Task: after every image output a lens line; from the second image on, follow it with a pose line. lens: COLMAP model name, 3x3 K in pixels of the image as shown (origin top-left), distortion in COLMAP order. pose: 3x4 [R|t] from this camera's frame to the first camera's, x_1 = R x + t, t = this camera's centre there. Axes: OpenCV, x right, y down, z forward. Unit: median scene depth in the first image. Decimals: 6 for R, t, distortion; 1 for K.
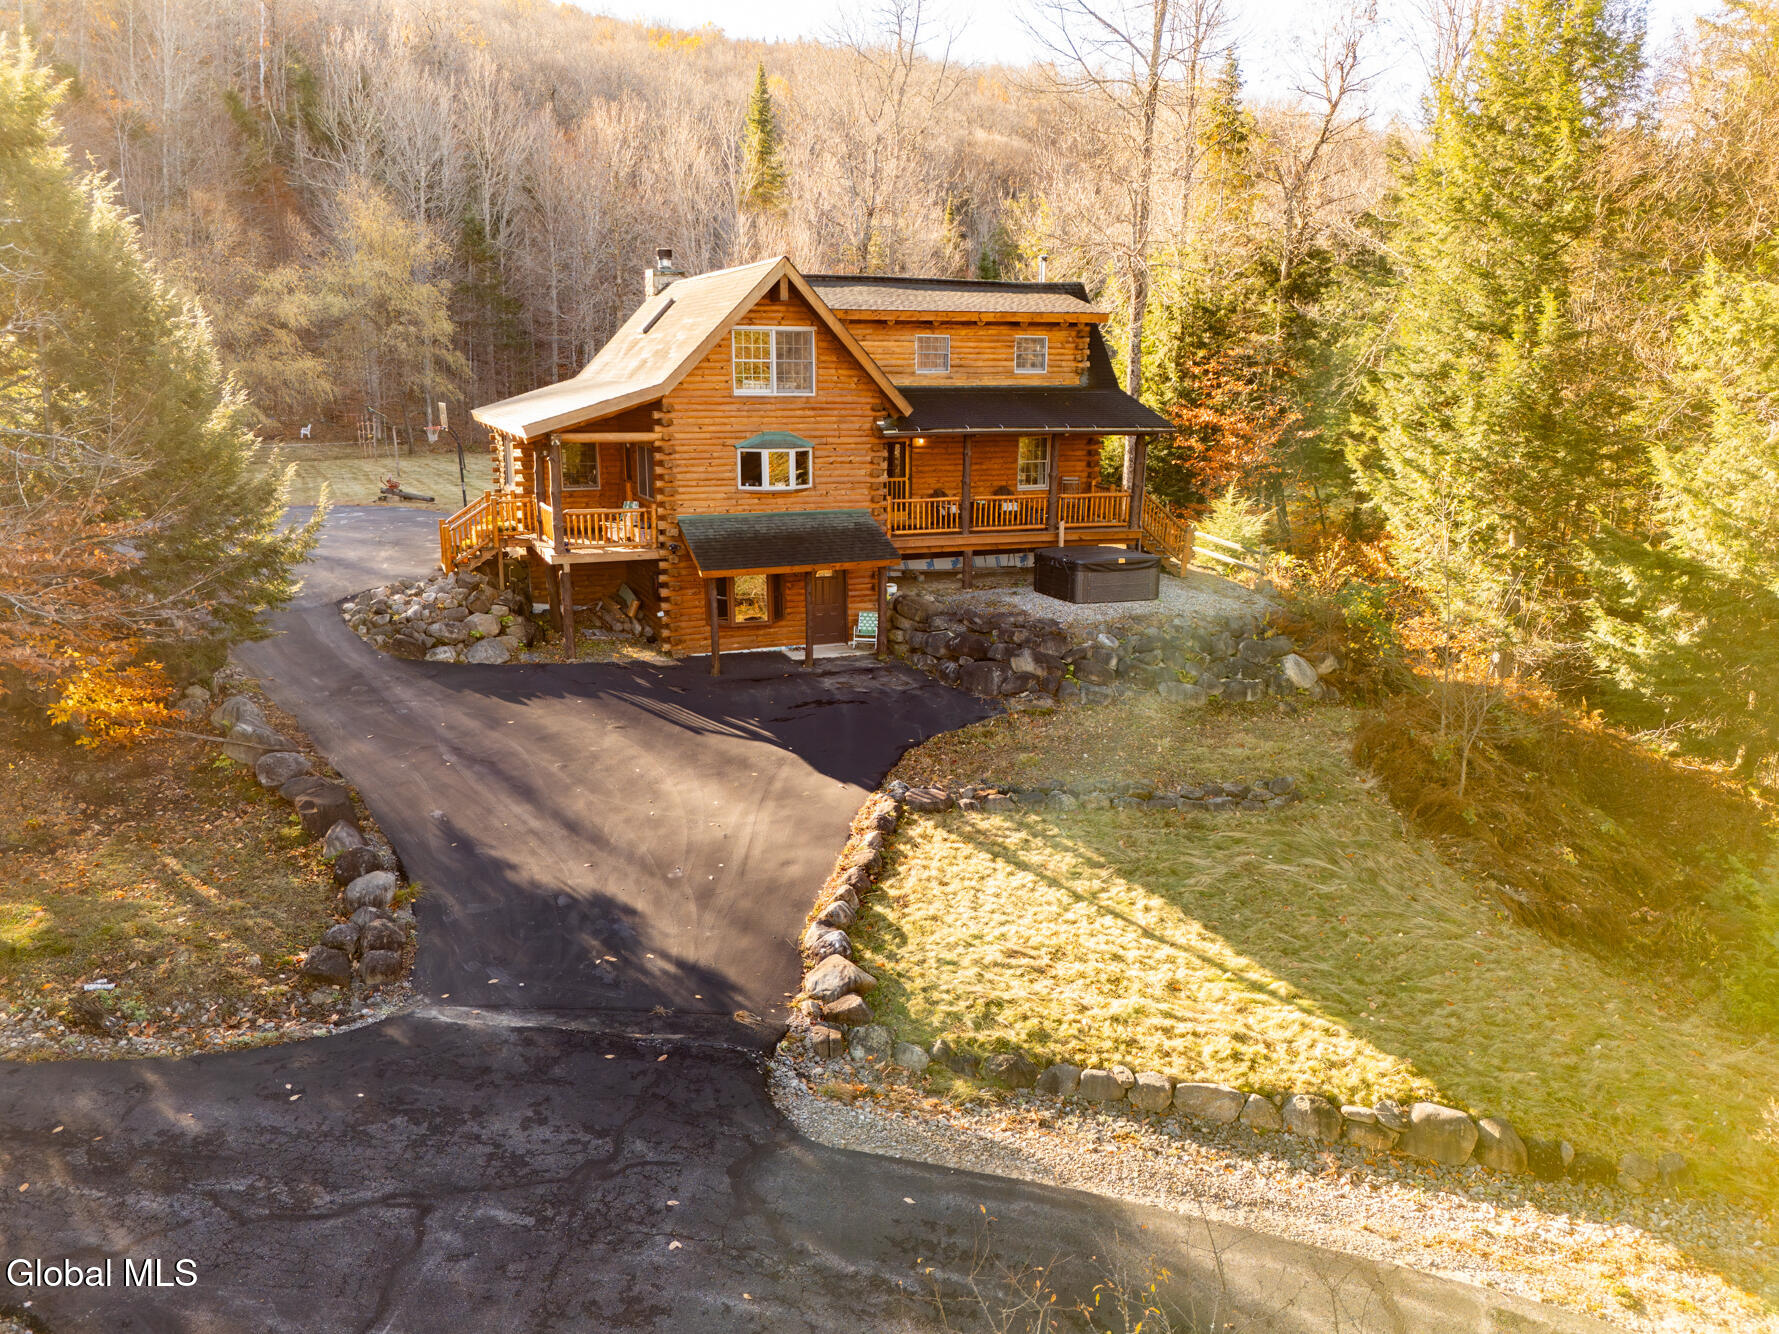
lens RADIAL K [[1320.5, 0, 890.8], [0, 1320.5, 669.9], [0, 0, 1]] dist [0.069891, -0.057564]
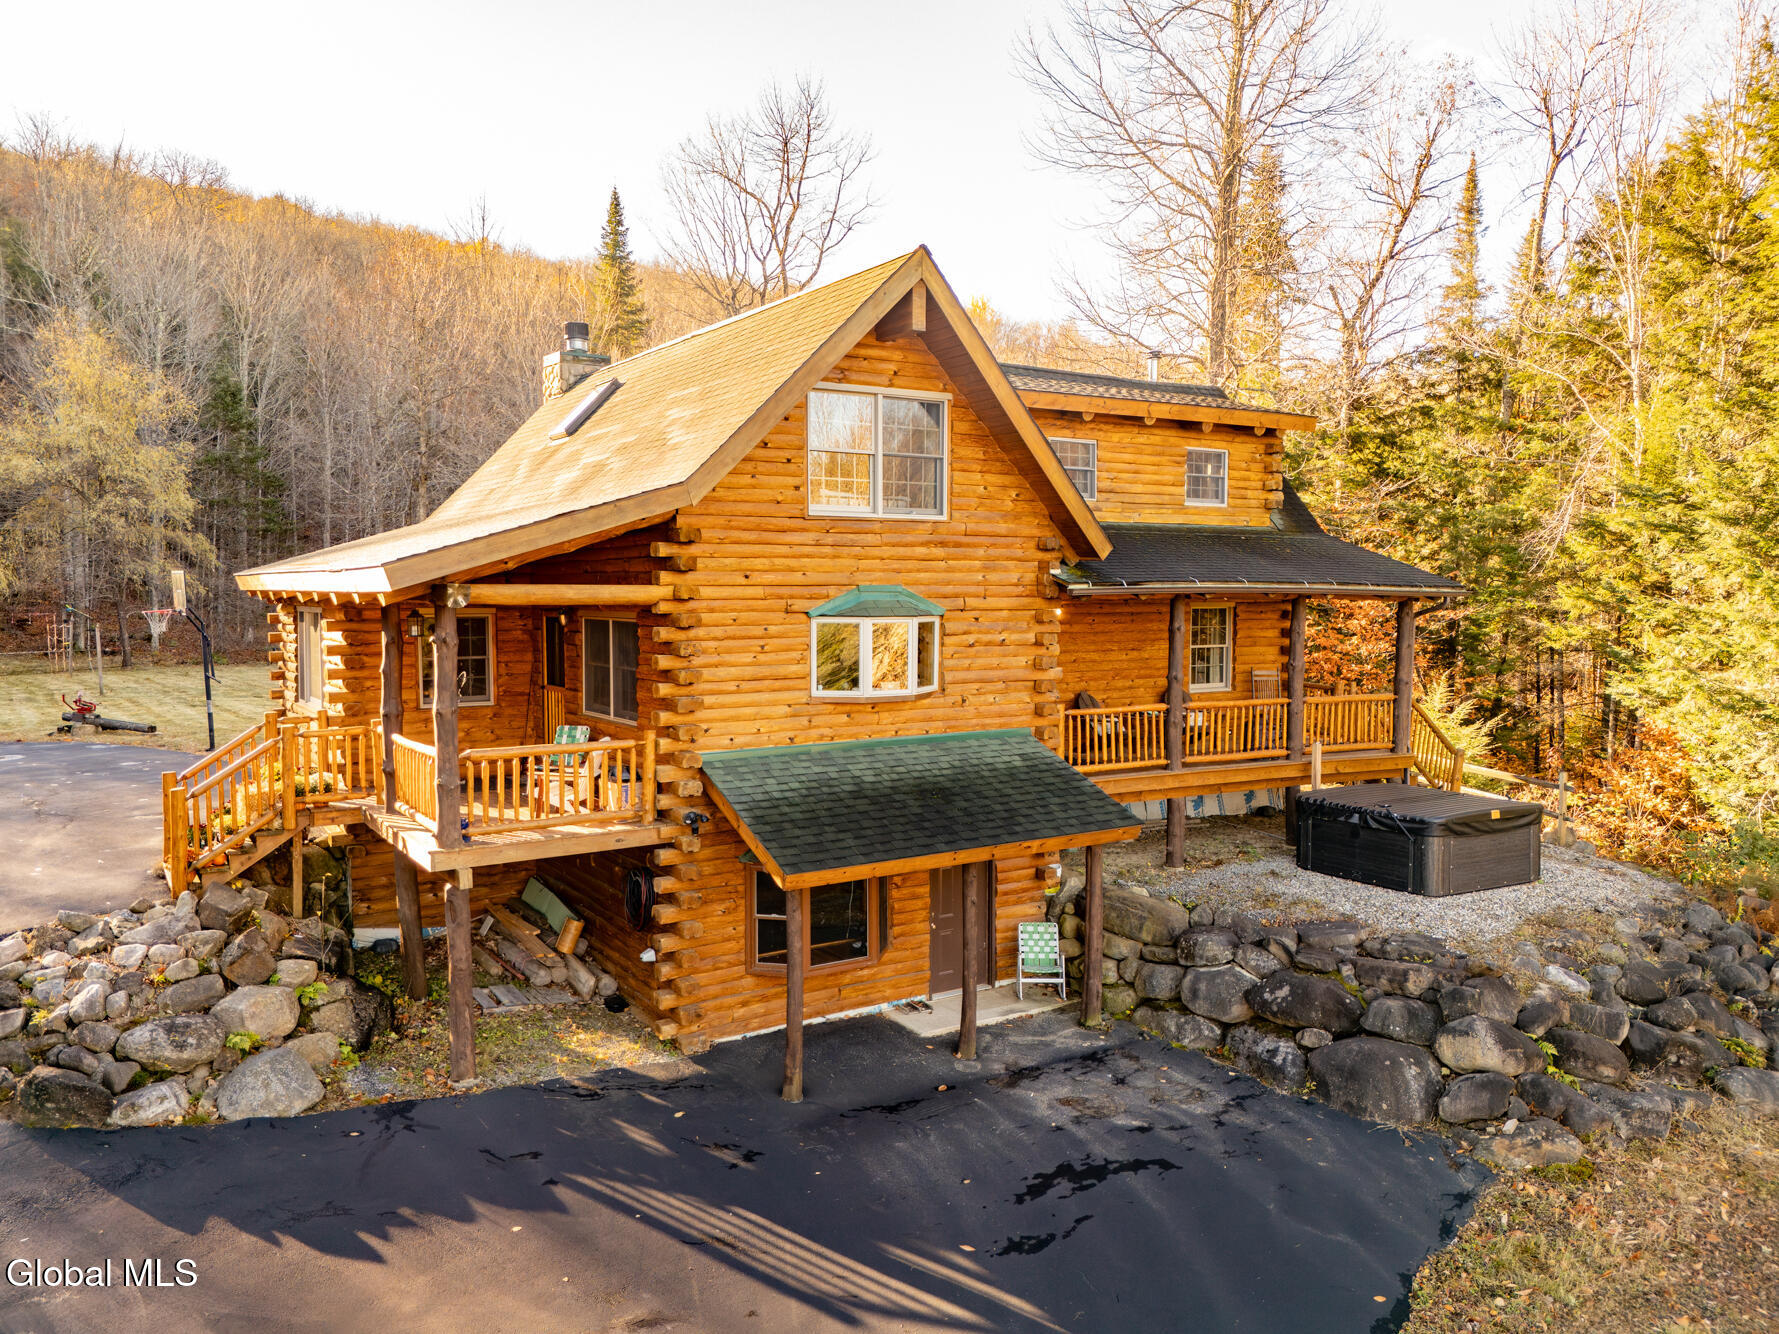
lens RADIAL K [[1320.5, 0, 890.3], [0, 1320.5, 659.0], [0, 0, 1]] dist [0.069891, -0.057564]
pose [[0.984902, -0.013053, 0.172617, -0.170932], [0.041464, 0.985914, -0.162030, -0.067567], [-0.168071, 0.166741, 0.971571, 0.498903]]
